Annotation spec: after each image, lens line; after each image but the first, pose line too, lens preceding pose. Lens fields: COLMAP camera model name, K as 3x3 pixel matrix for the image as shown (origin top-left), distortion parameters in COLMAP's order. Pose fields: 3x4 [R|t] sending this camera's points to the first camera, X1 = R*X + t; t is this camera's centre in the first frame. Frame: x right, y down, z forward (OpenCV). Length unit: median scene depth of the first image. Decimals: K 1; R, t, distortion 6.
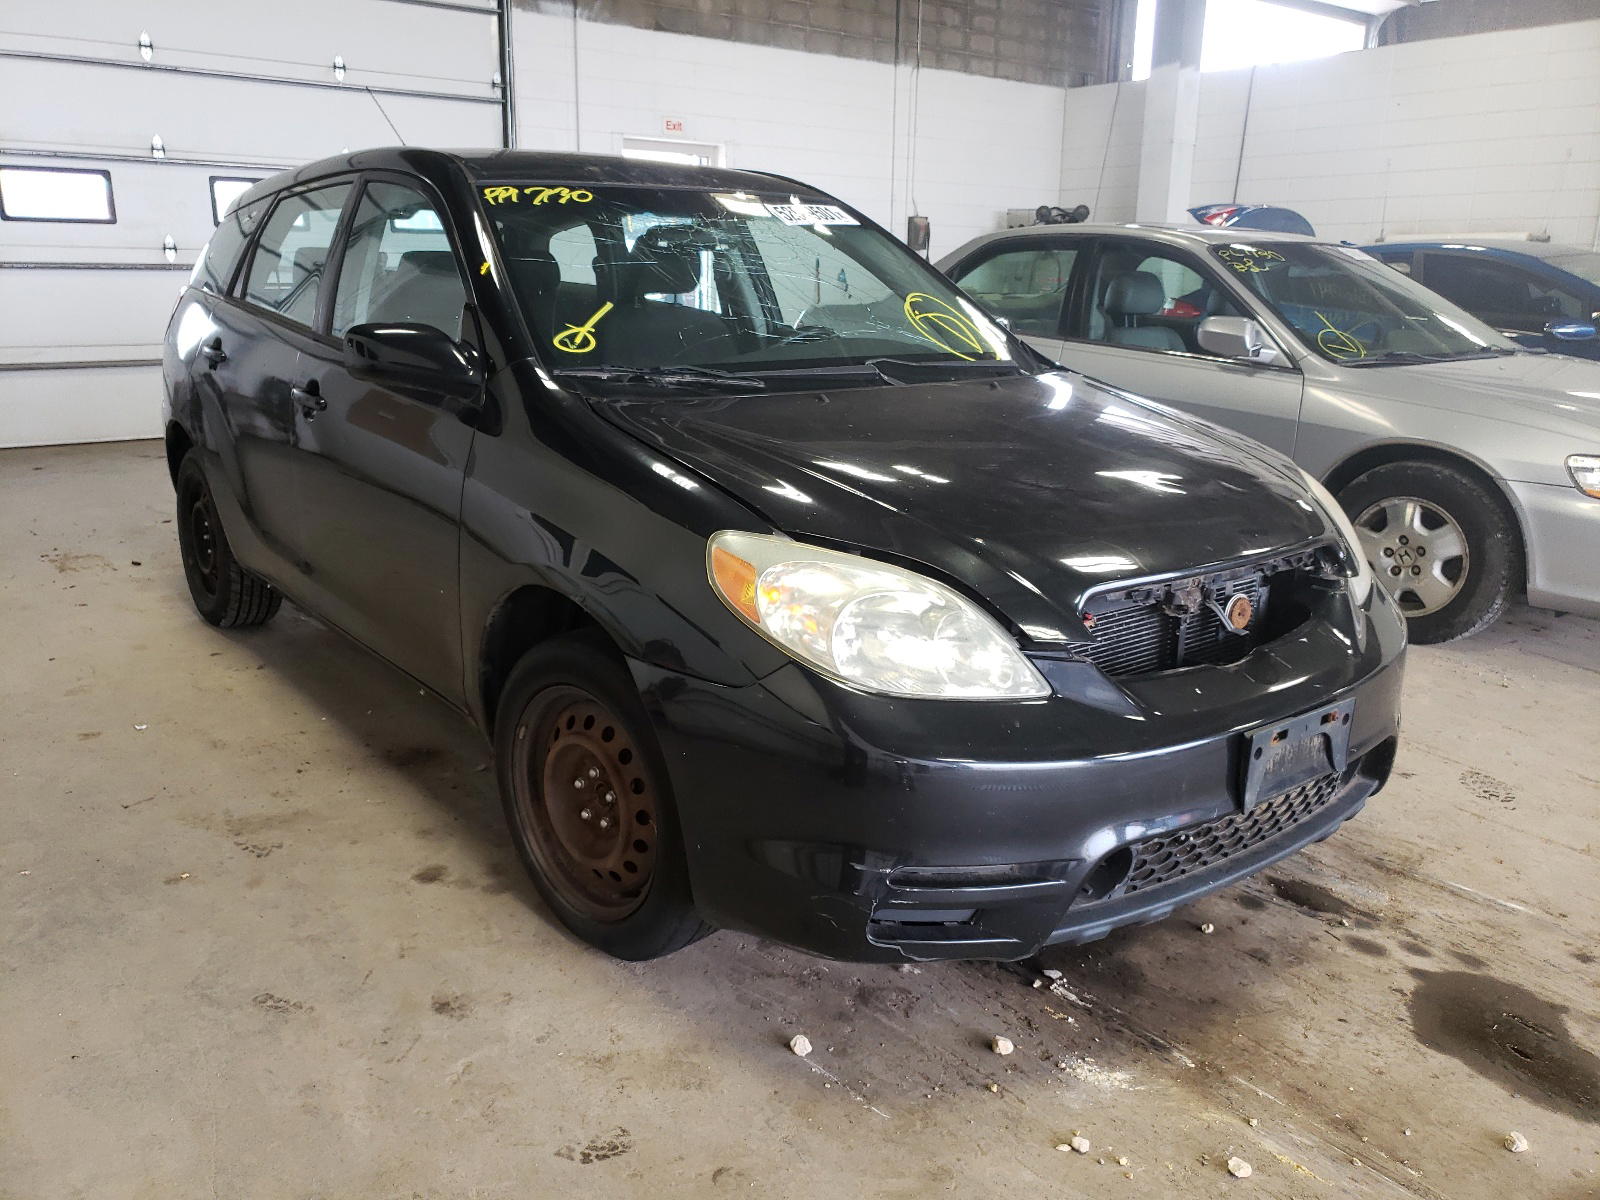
lens RADIAL K [[1257.1, 0, 796.0], [0, 1257.1, 609.4], [0, 0, 1]] dist [0.005268, 0.022916]
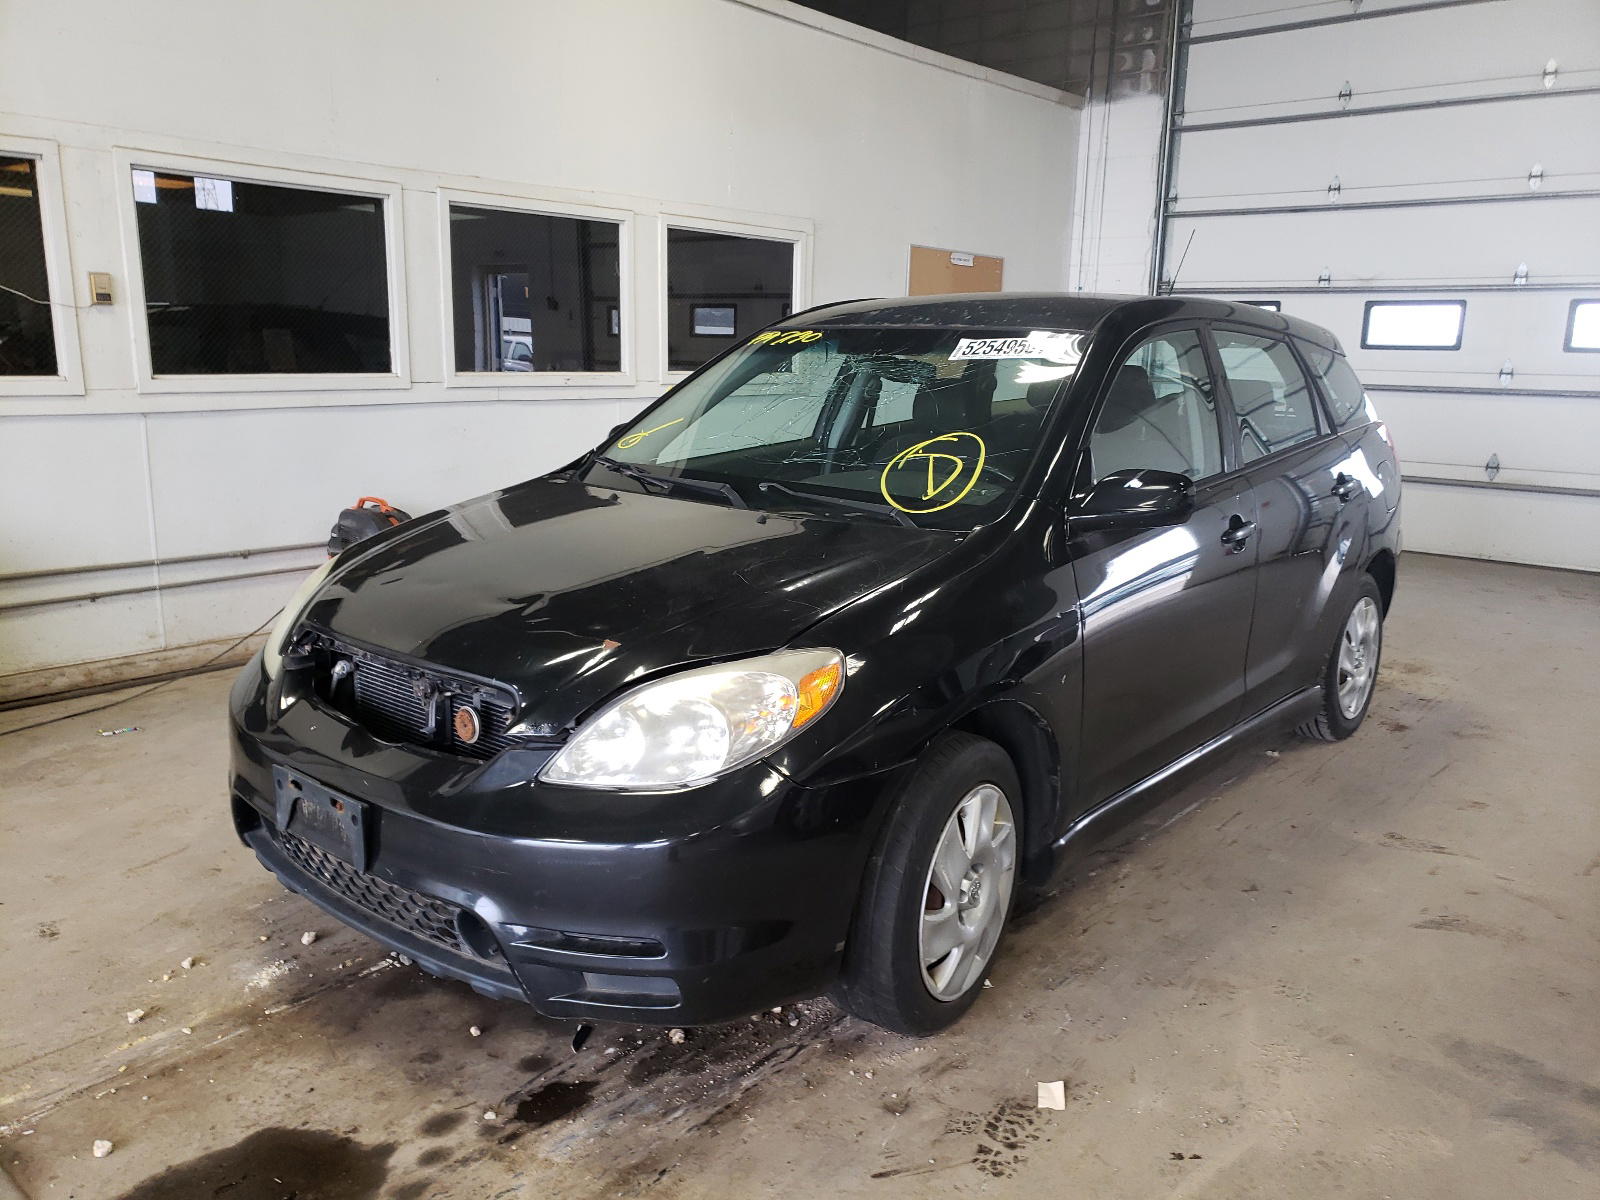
lens RADIAL K [[1257.1, 0, 790.0], [0, 1257.1, 601.0], [0, 0, 1]] dist [0.005268, 0.022916]
pose [[0.194755, 0.192301, -0.961816, 1.329480], [-0.281289, 0.950355, 0.133052, -0.298084], [0.939653, 0.244636, 0.239179, 0.927536]]
